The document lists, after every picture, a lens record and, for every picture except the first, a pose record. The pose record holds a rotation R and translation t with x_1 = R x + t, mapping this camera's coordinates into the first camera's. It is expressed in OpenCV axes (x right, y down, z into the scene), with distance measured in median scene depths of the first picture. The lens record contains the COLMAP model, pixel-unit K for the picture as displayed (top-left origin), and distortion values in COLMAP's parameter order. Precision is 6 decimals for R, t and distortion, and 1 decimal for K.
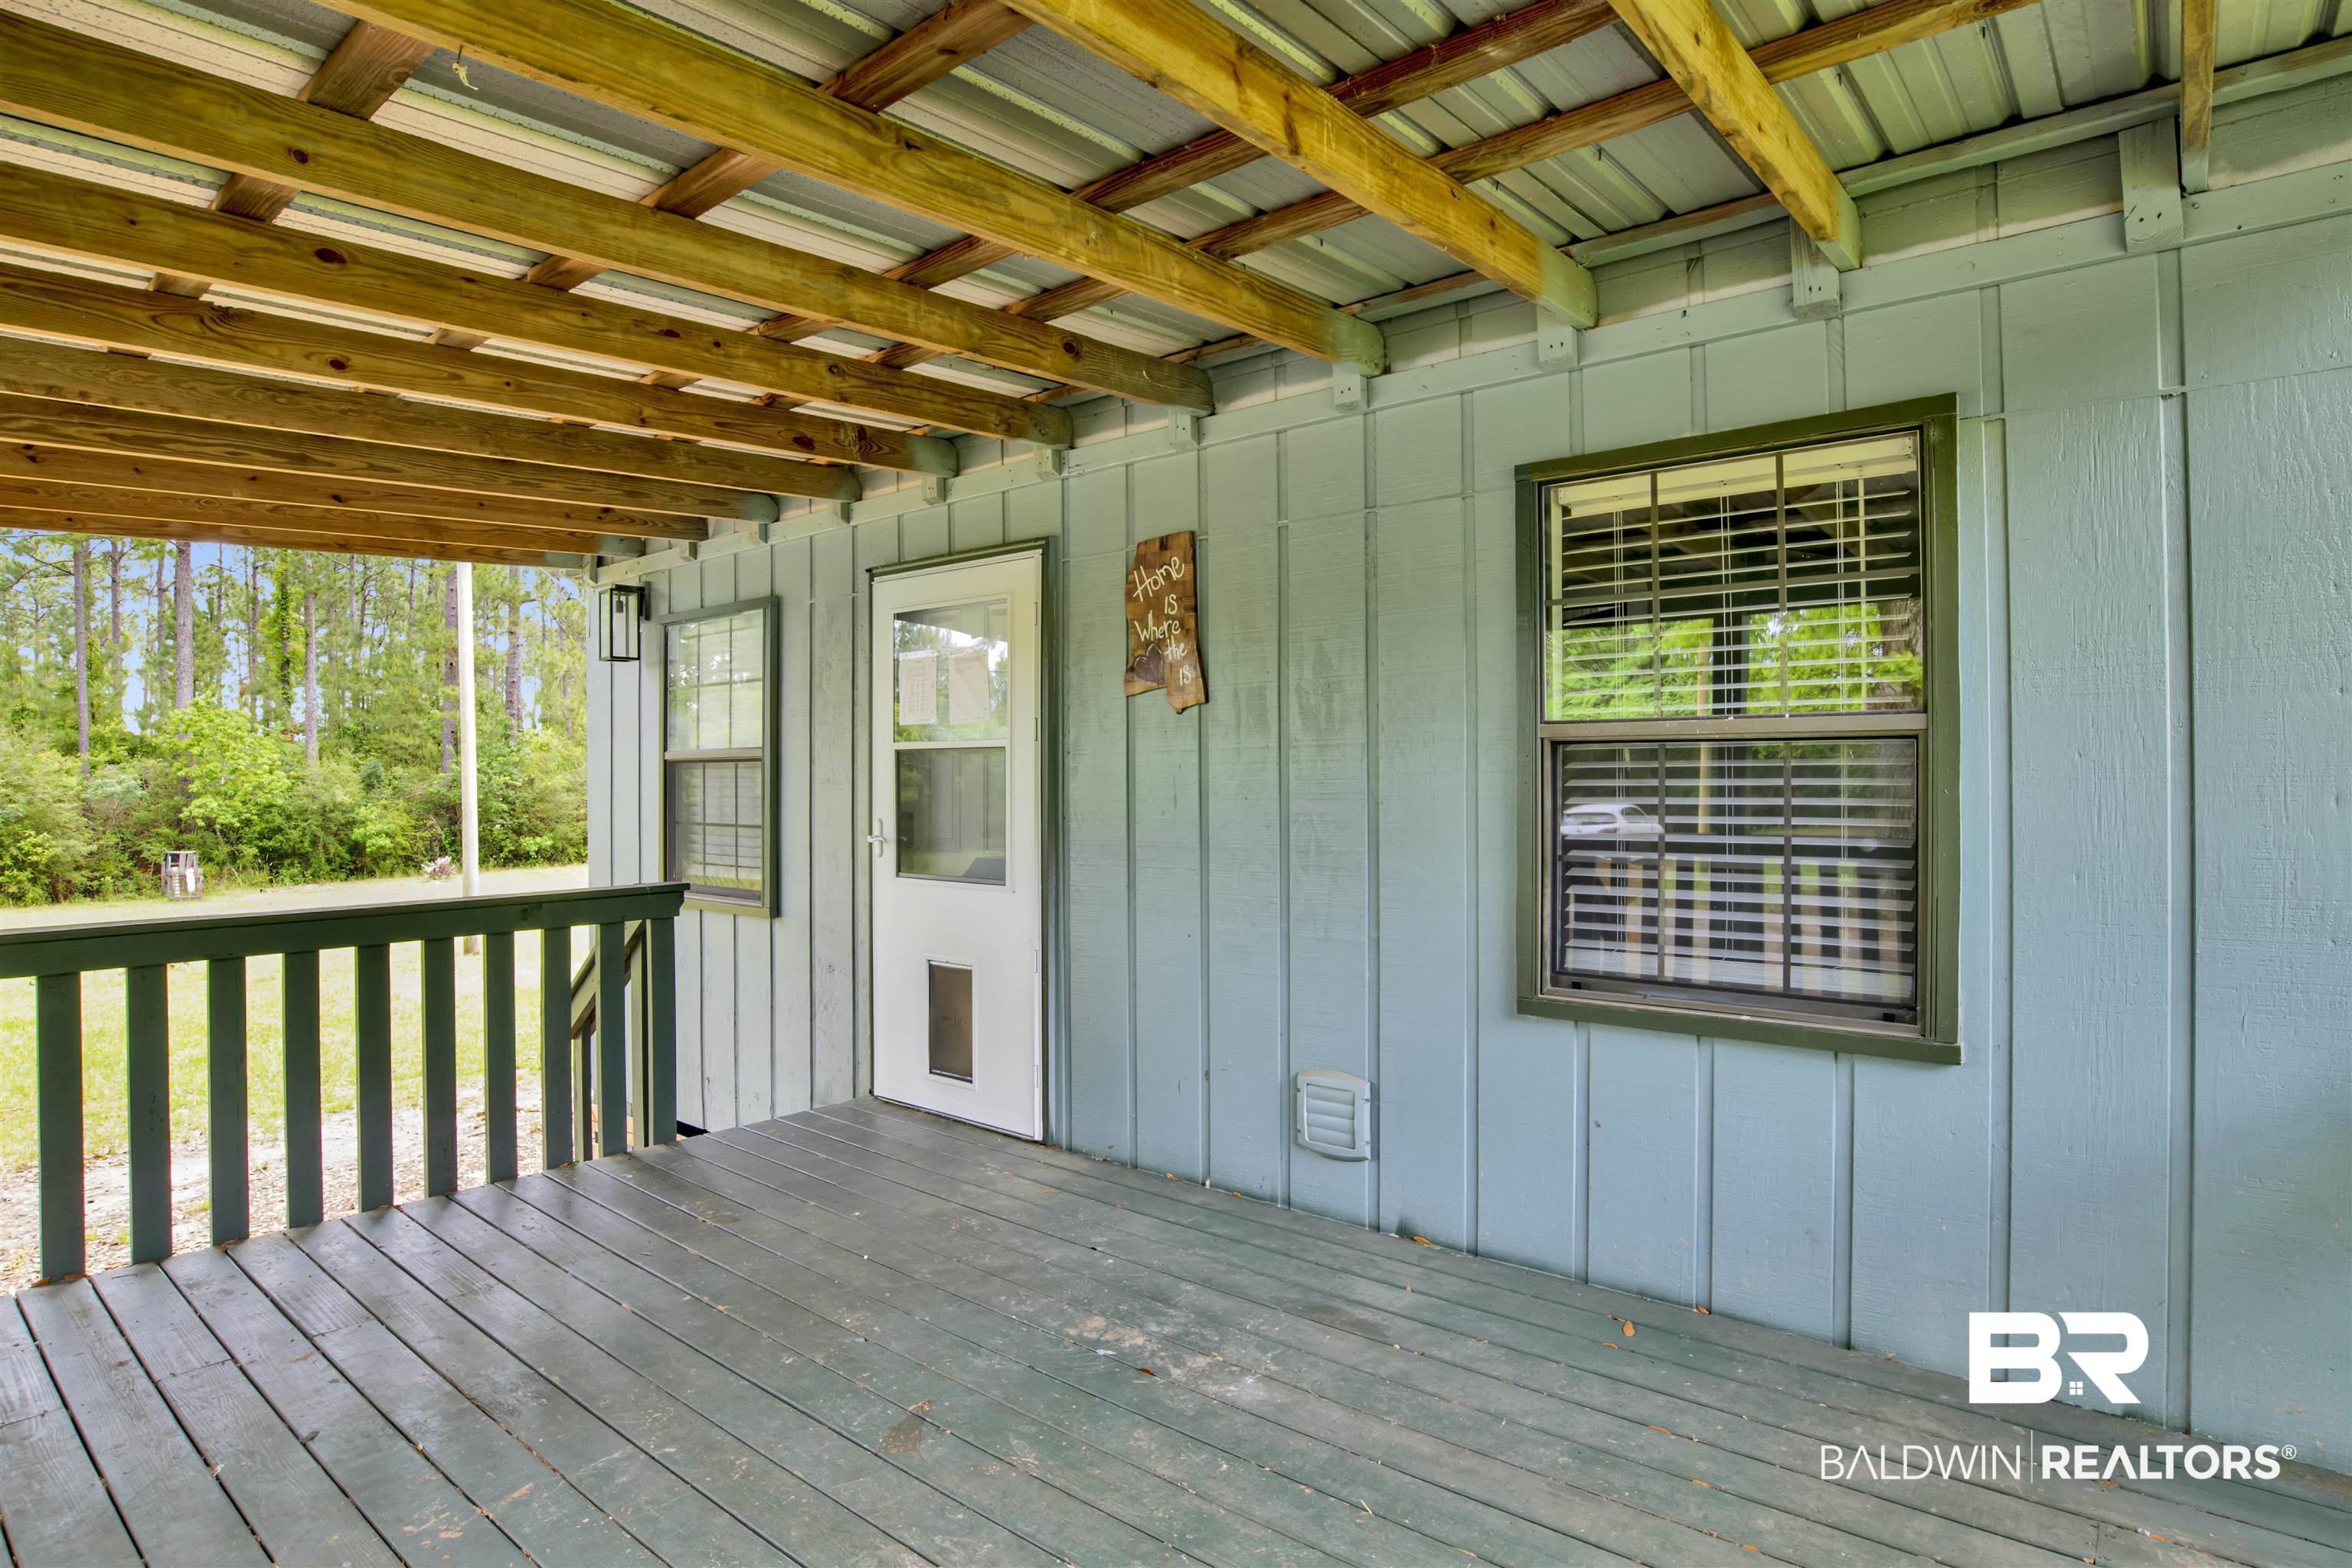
lens RADIAL K [[1238.8, 0, 1194.0], [0, 1238.8, 766.2], [0, 0, 1]] dist [-0.076236, 0.029084]
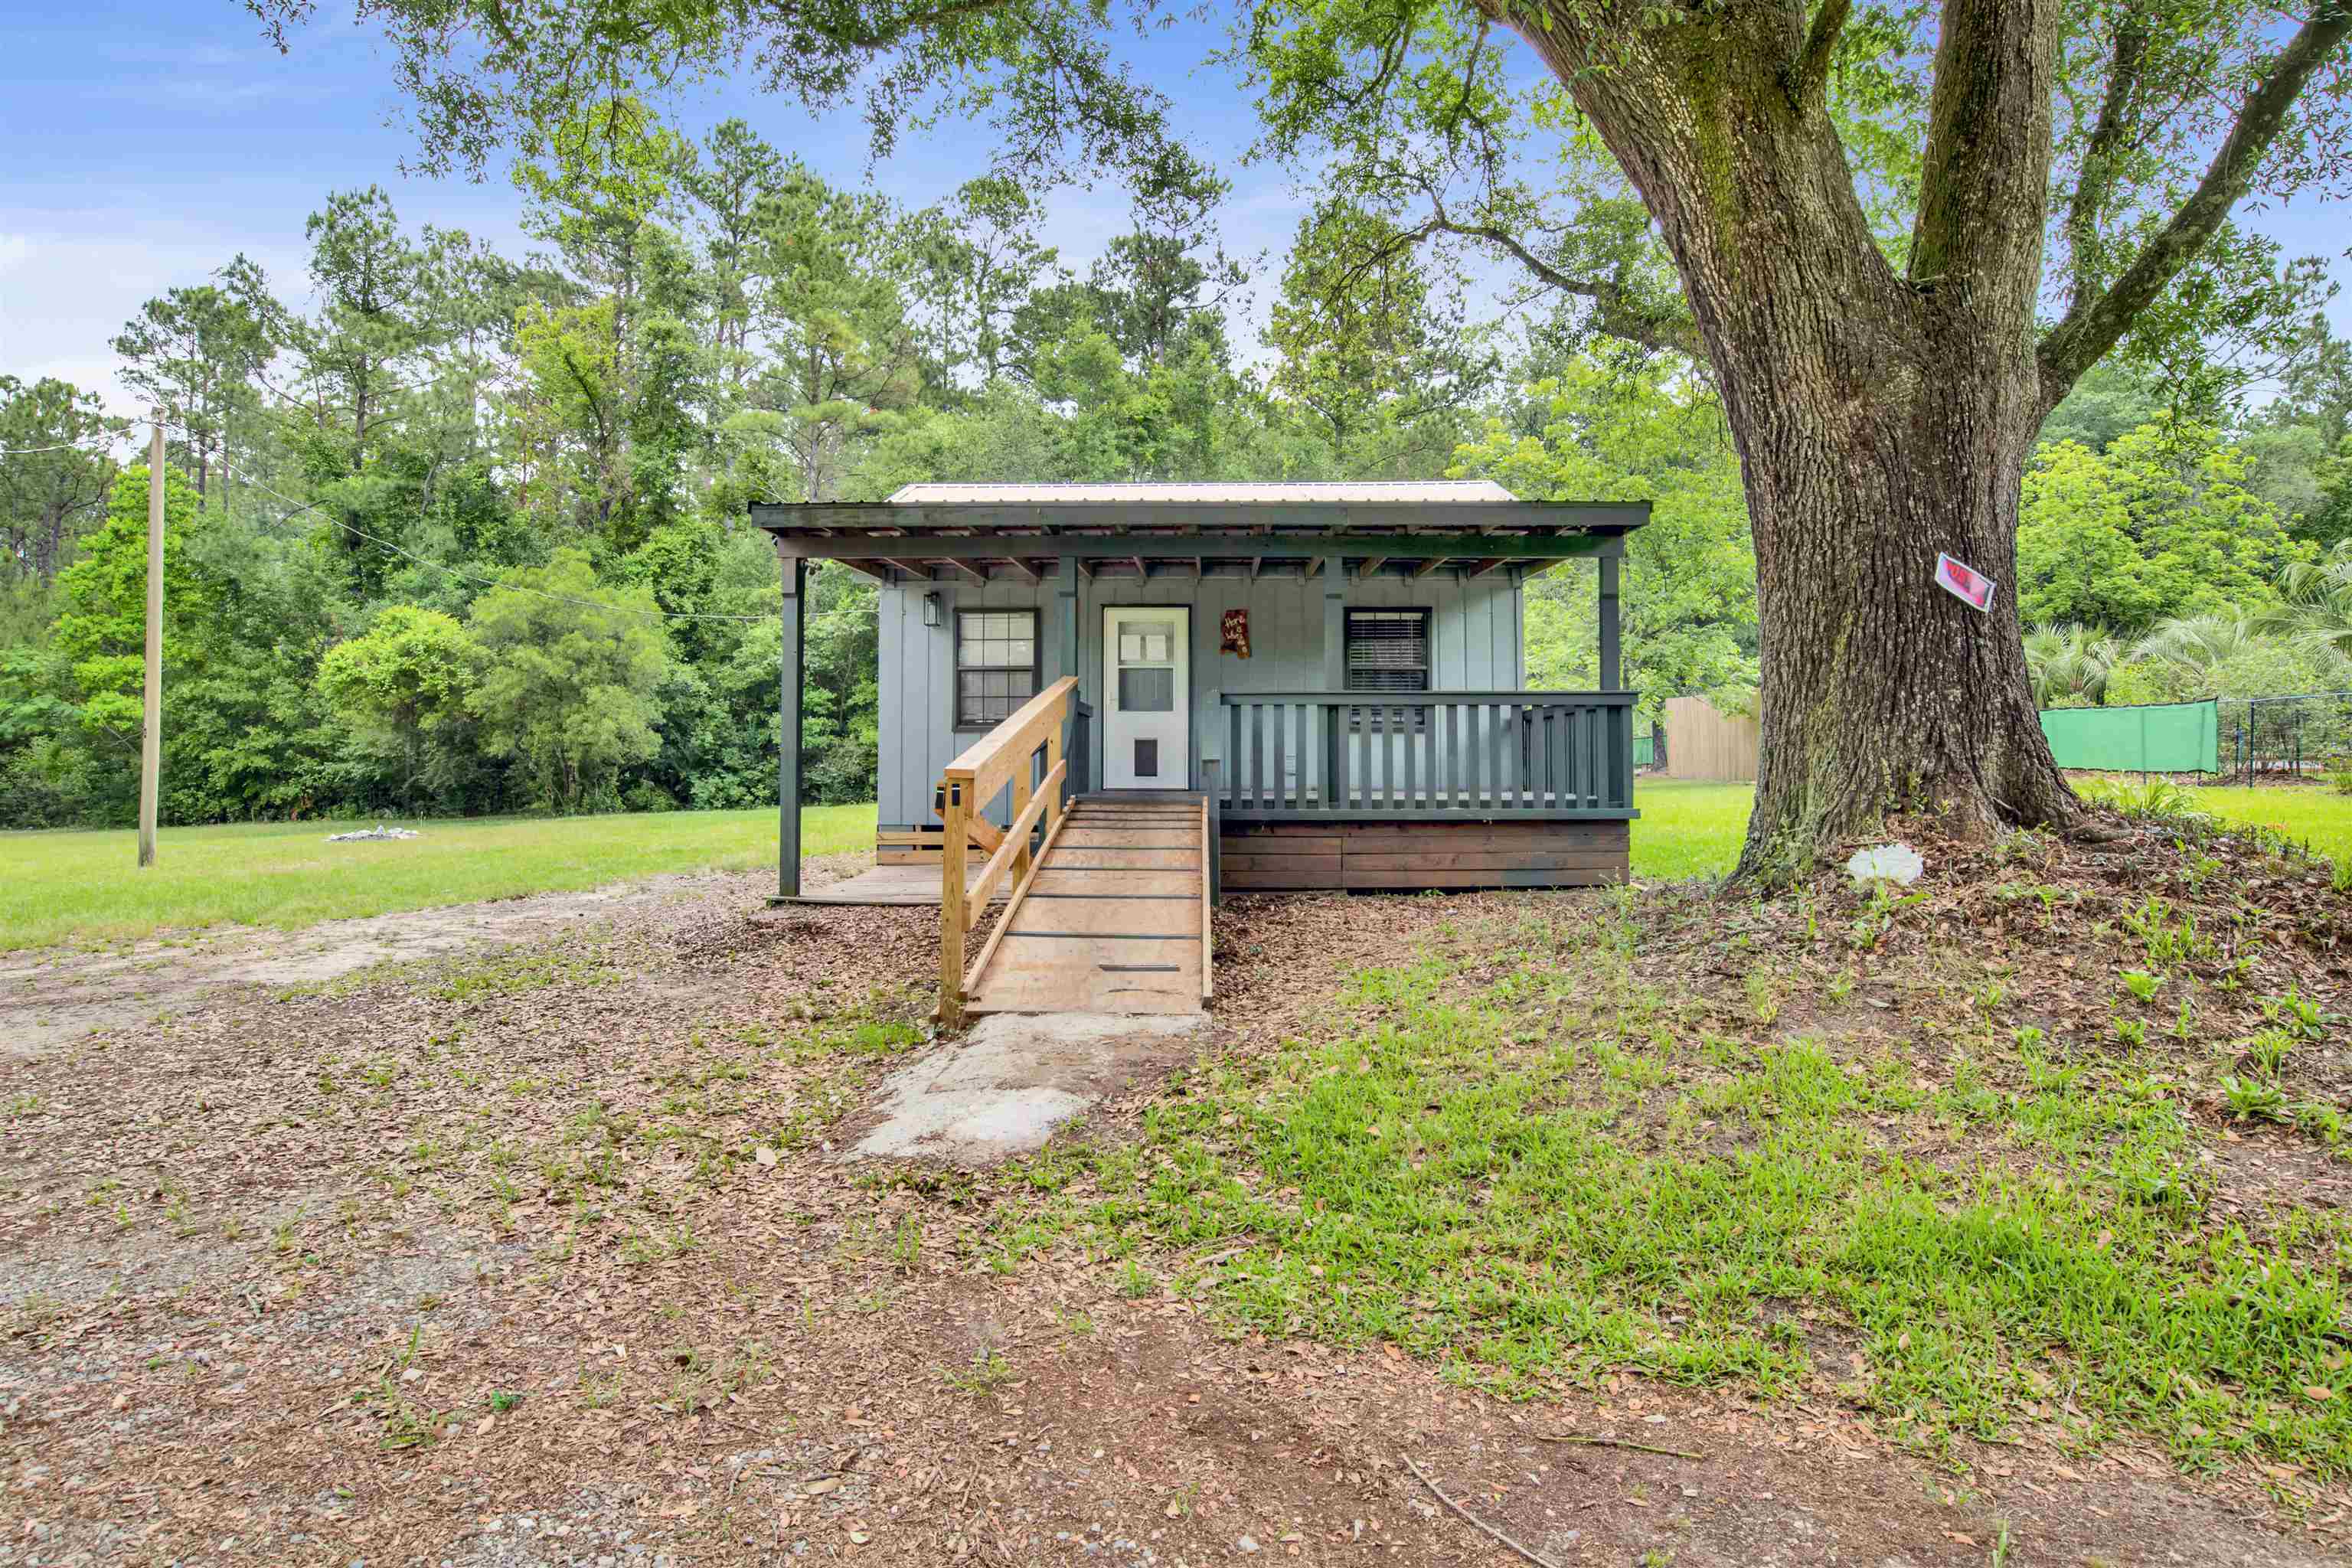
lens RADIAL K [[1238.8, 0, 1194.0], [0, 1238.8, 766.2], [0, 0, 1]] dist [-0.076236, 0.029084]
pose [[0.772393, -0.001652, 0.635143, -1.970113], [-0.006753, 0.999919, 0.010814, 0.185875], [-0.635109, -0.012642, 0.772319, -1.379791]]
